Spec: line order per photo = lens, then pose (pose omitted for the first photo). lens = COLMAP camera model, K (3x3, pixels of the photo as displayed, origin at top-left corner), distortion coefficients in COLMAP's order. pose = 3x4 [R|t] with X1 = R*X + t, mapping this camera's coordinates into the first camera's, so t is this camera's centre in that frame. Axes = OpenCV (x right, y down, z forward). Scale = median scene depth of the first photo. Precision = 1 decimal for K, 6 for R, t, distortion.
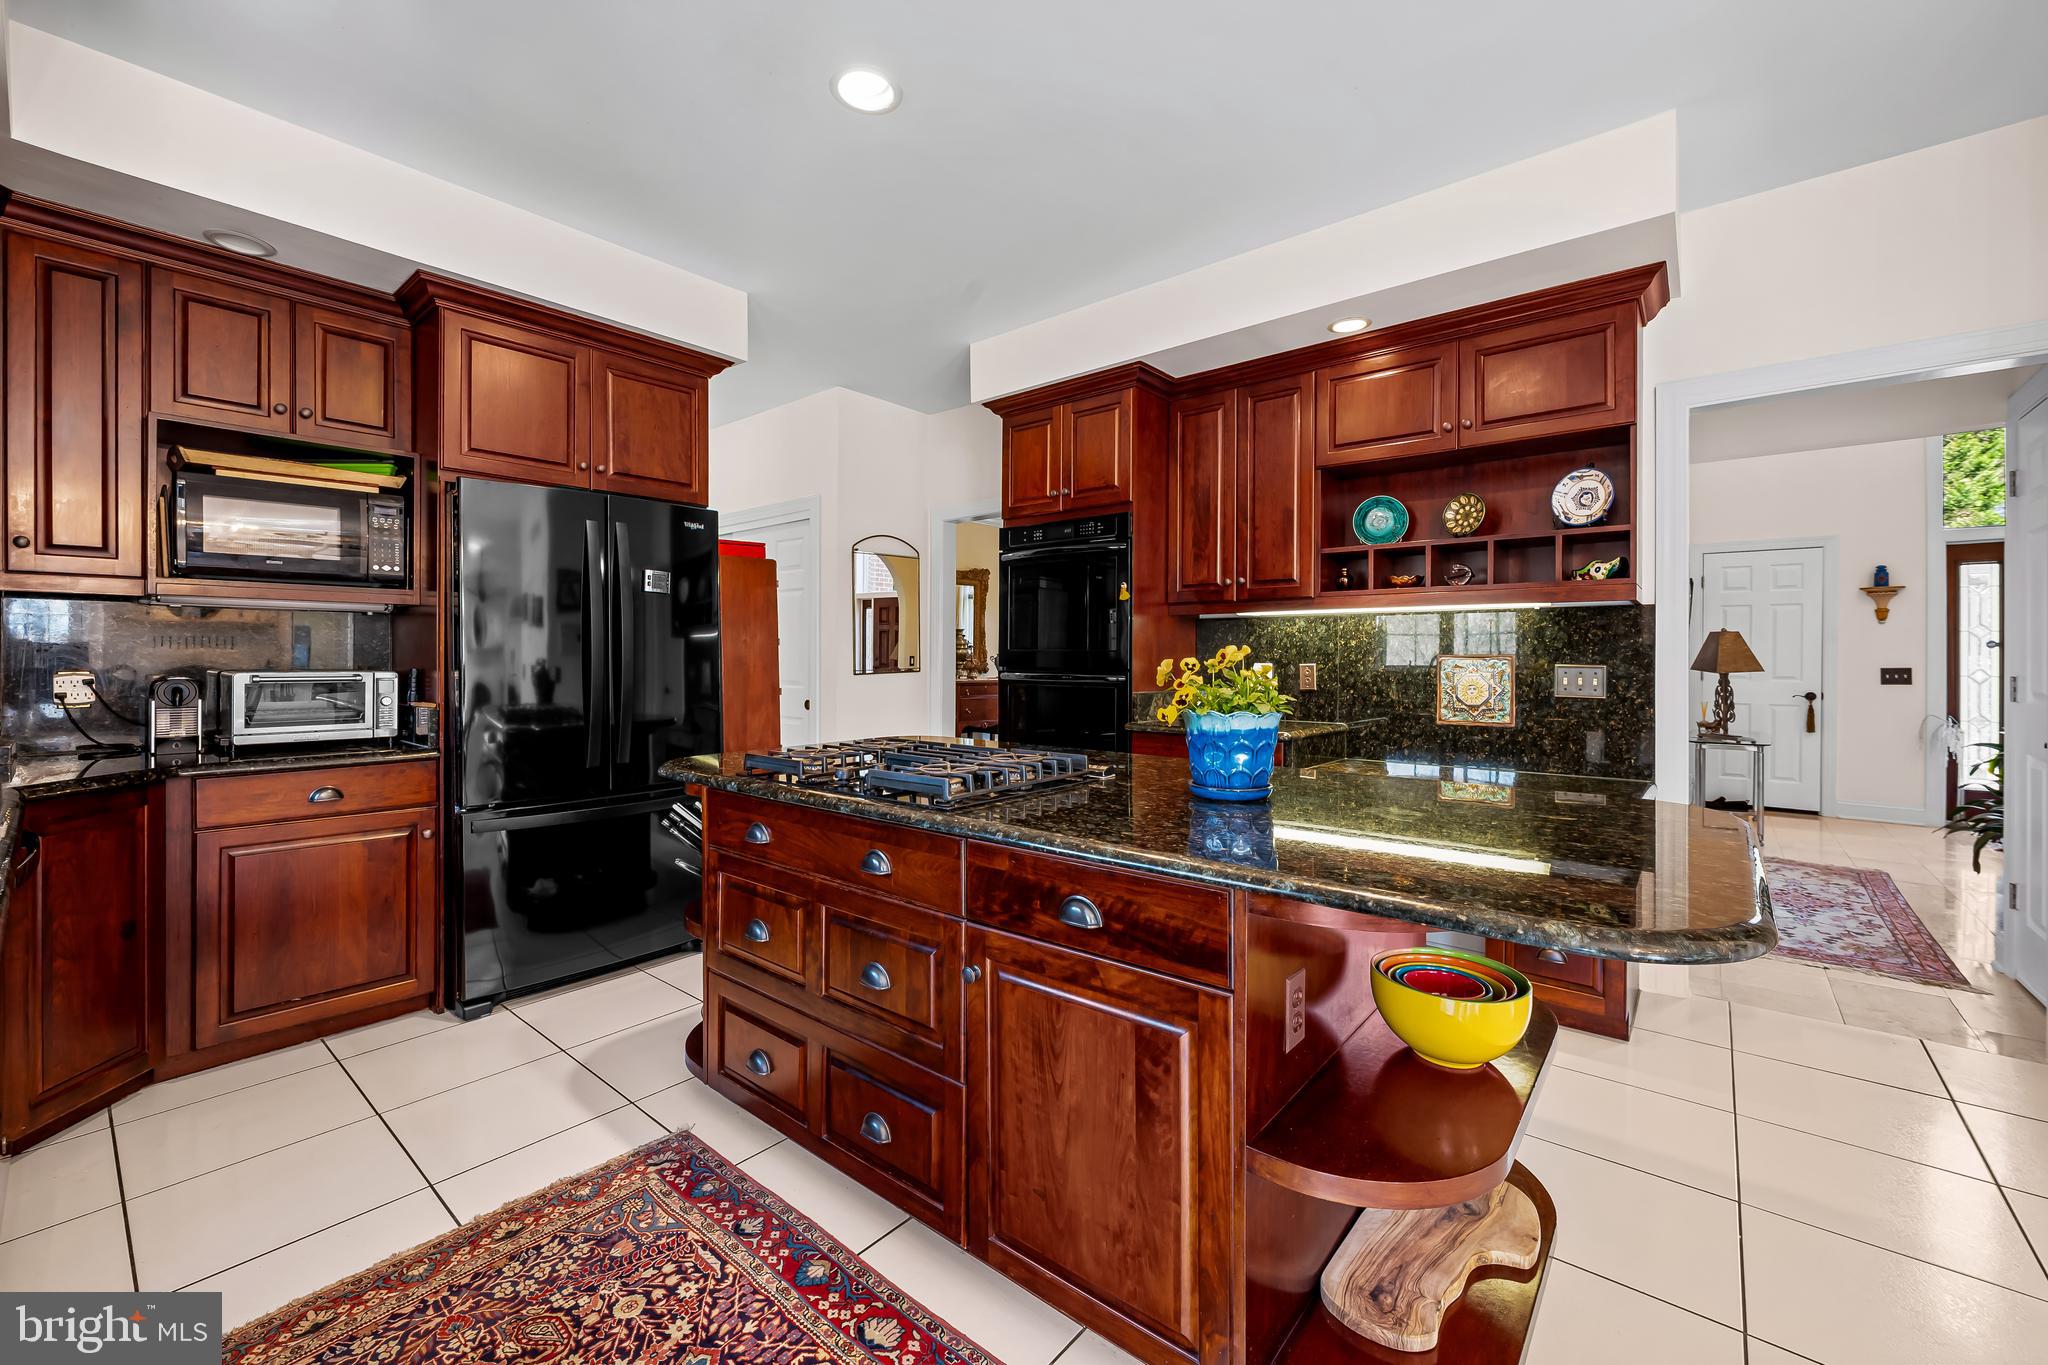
lens RADIAL K [[823.4, 0, 1025.8], [0, 823.4, 657.5], [0, 0, 1]] dist [-0.005504, 0.000683]
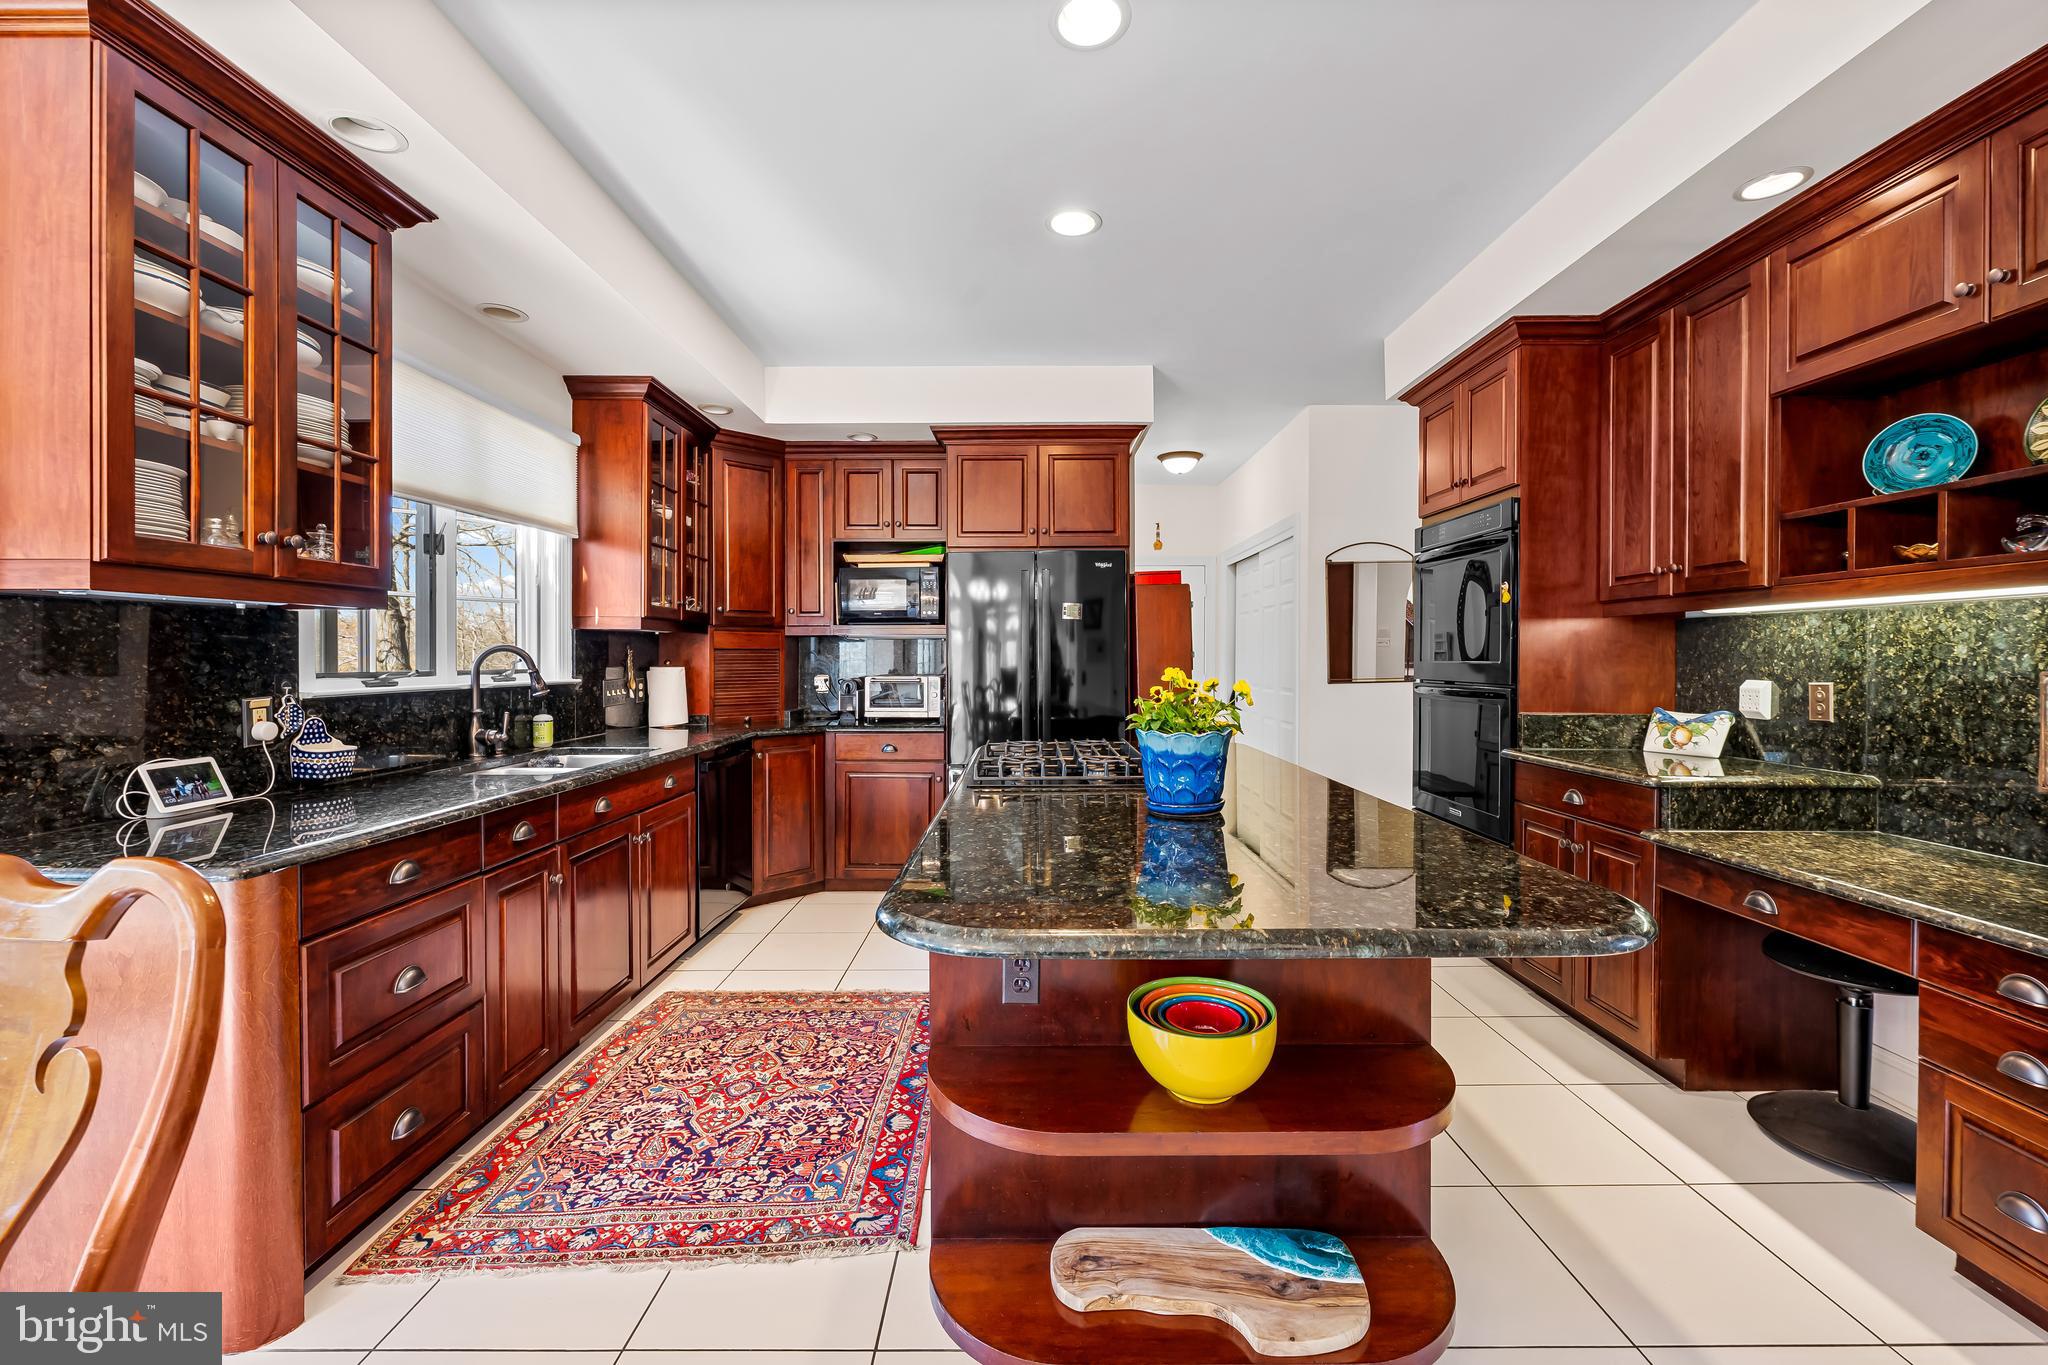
lens RADIAL K [[823.4, 0, 1027.5], [0, 823.4, 660.0], [0, 0, 1]] dist [-0.005504, 0.000683]
pose [[0.640752, -0.000831, -0.767747, 0.635341], [0.001976, 0.999998, 0.000567, -0.017714], [0.767745, -0.001881, 0.640753, 0.117144]]
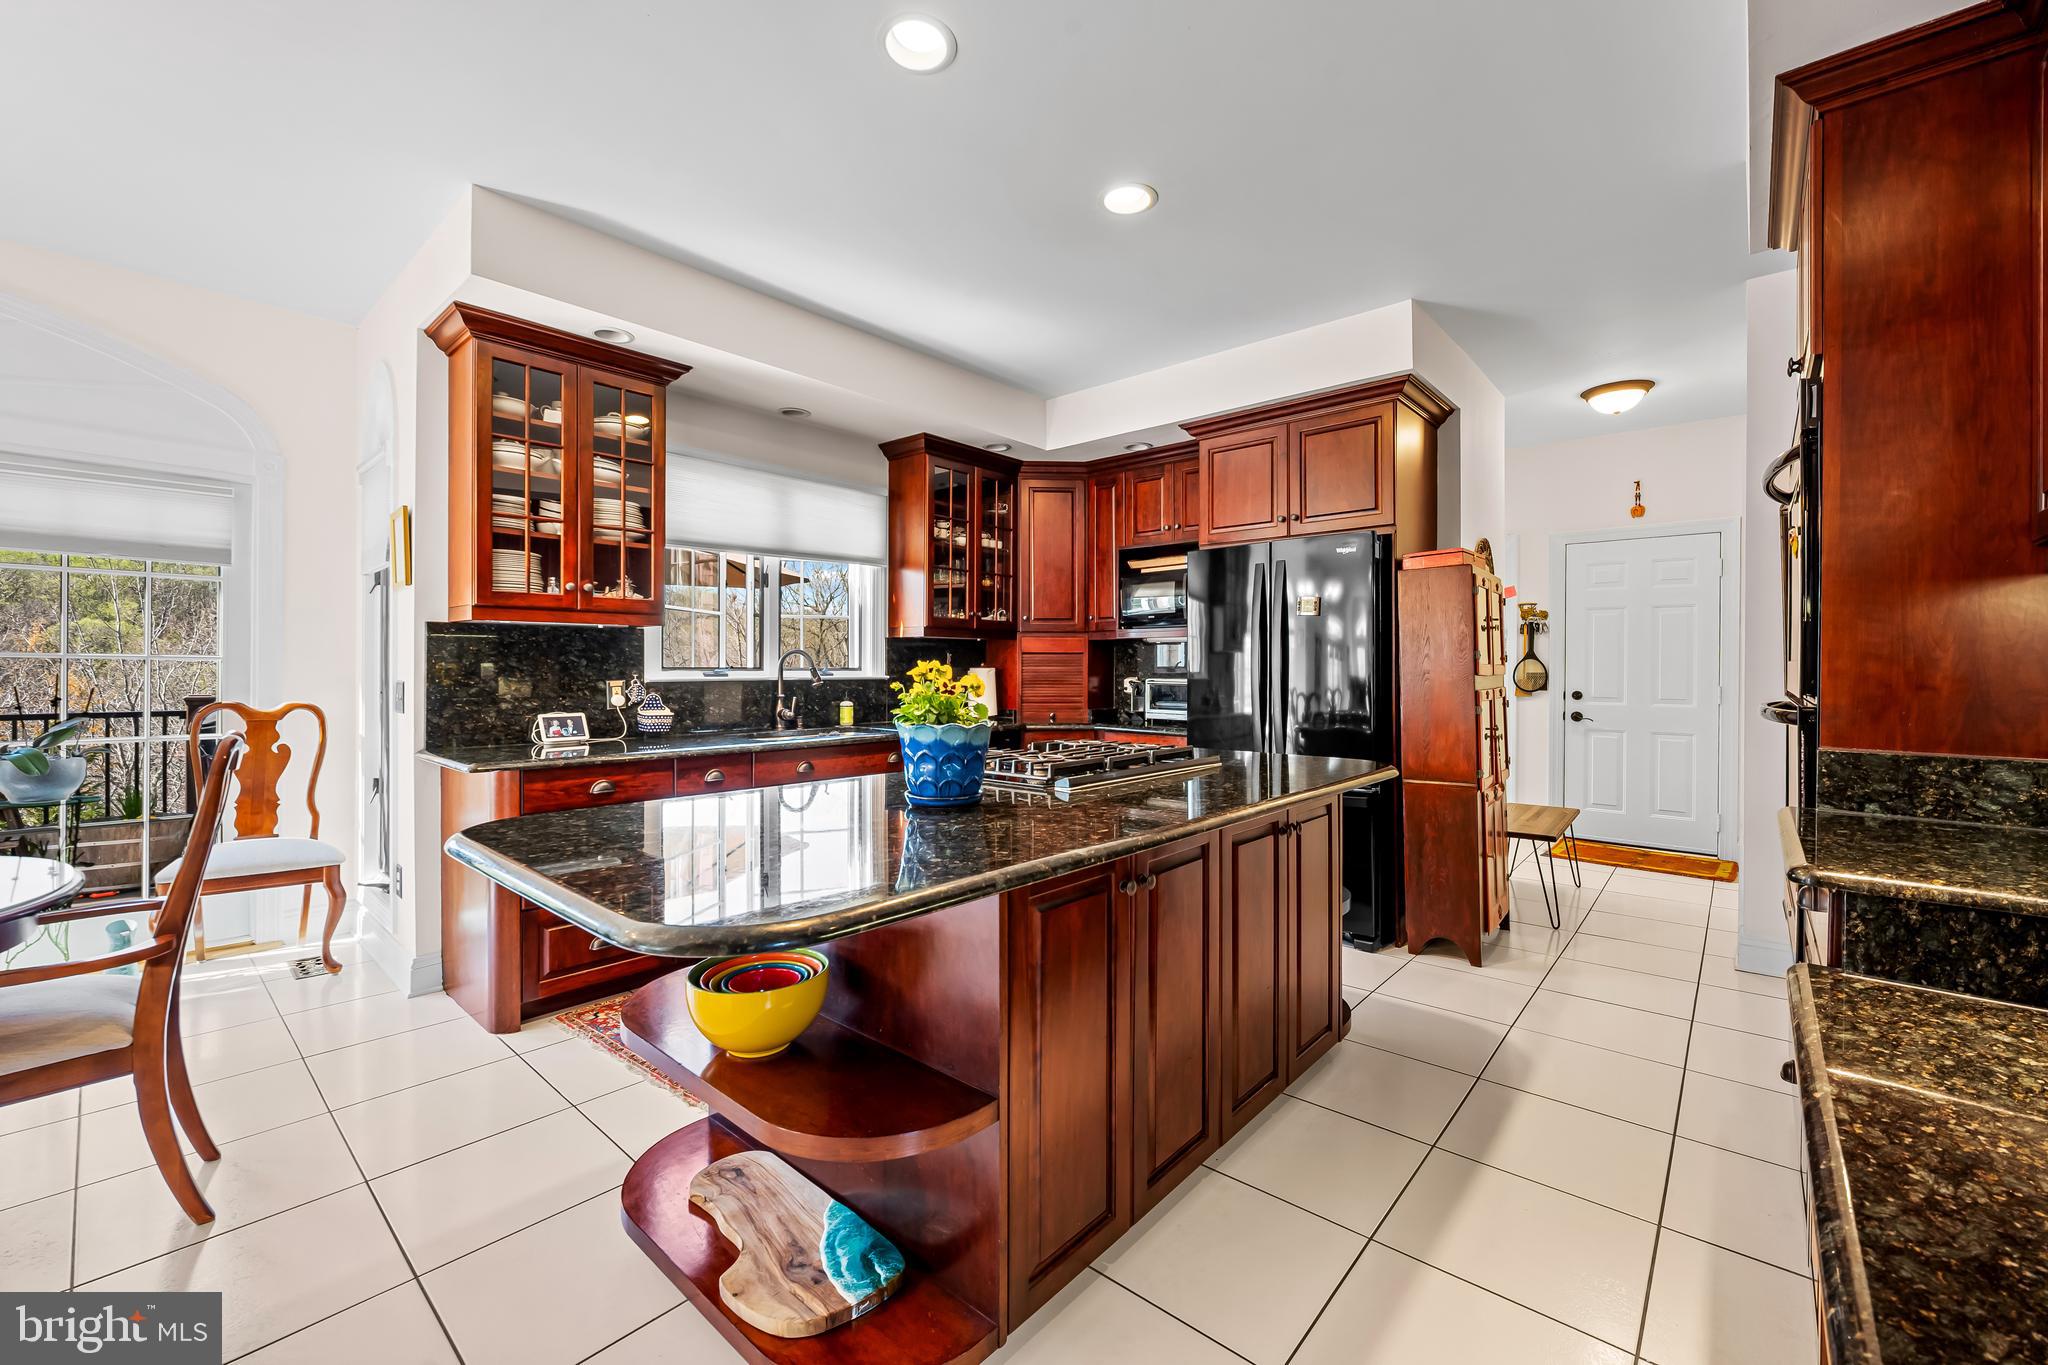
lens RADIAL K [[823.4, 0, 1021.6], [0, 823.4, 663.1], [0, 0, 1]] dist [-0.005504, 0.000683]
pose [[-0.025308, -0.005890, -0.999662, 0.877309], [-0.002668, 0.999979, -0.005824, -0.004123], [0.999676, 0.002519, -0.025324, 0.758367]]
